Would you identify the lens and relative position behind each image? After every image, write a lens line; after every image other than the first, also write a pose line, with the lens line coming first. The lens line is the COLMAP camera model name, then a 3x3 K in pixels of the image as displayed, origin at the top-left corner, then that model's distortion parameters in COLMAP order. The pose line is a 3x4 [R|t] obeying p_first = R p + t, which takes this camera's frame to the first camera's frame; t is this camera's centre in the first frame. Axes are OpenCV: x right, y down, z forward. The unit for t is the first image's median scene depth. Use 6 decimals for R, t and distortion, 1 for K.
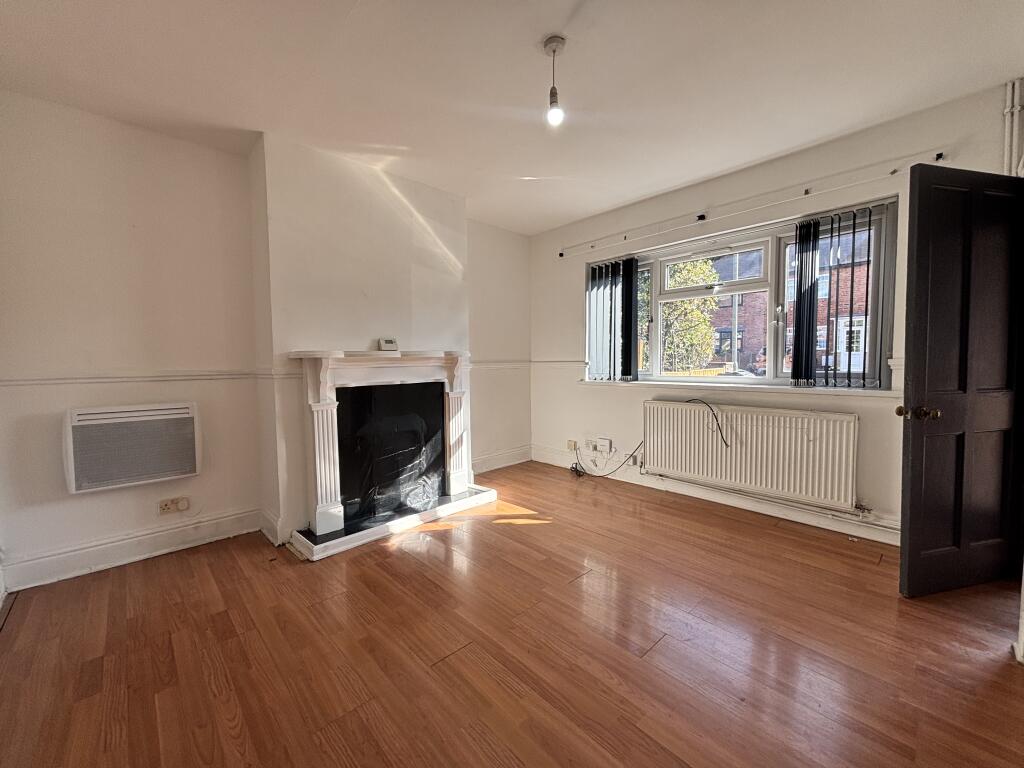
lens RADIAL K [[410.4, 0, 510.7], [0, 410.4, 382.3], [0, 0, 1]] dist [0.003428, -0.000349]
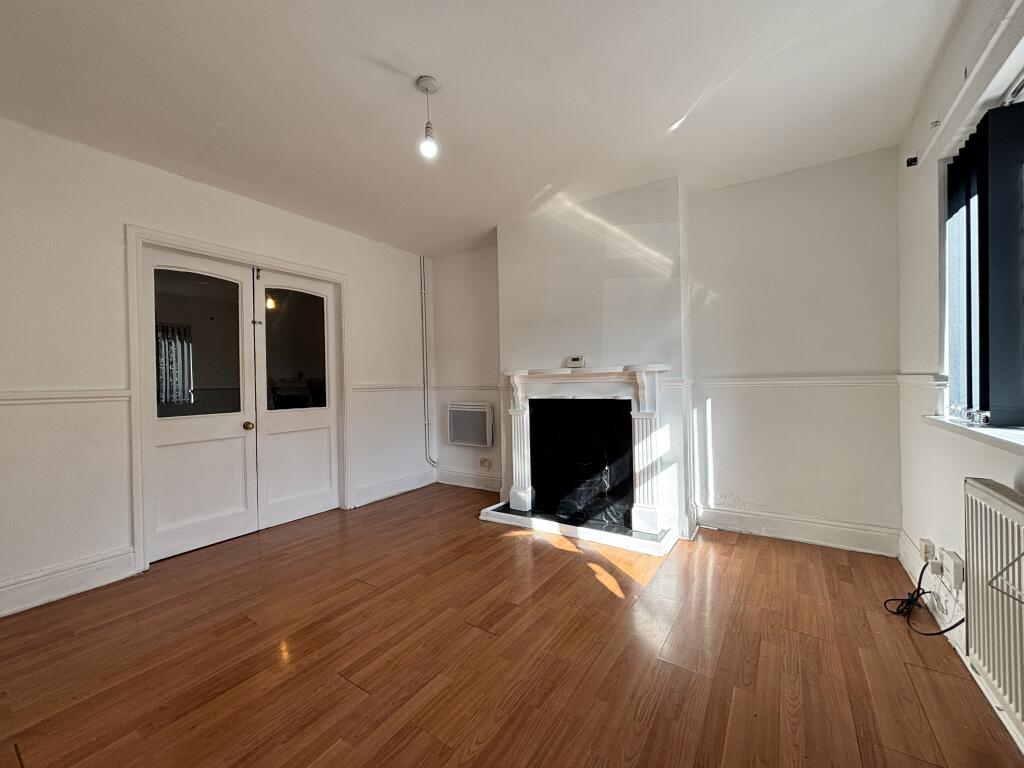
lens RADIAL K [[410.4, 0, 510.7], [0, 410.4, 382.3], [0, 0, 1]] dist [0.003428, -0.000349]
pose [[0.222876, 0.010342, -0.974792, 0.686230], [-0.037347, 0.999300, 0.002063, -0.032830], [0.974131, 0.035946, 0.223106, 0.571359]]
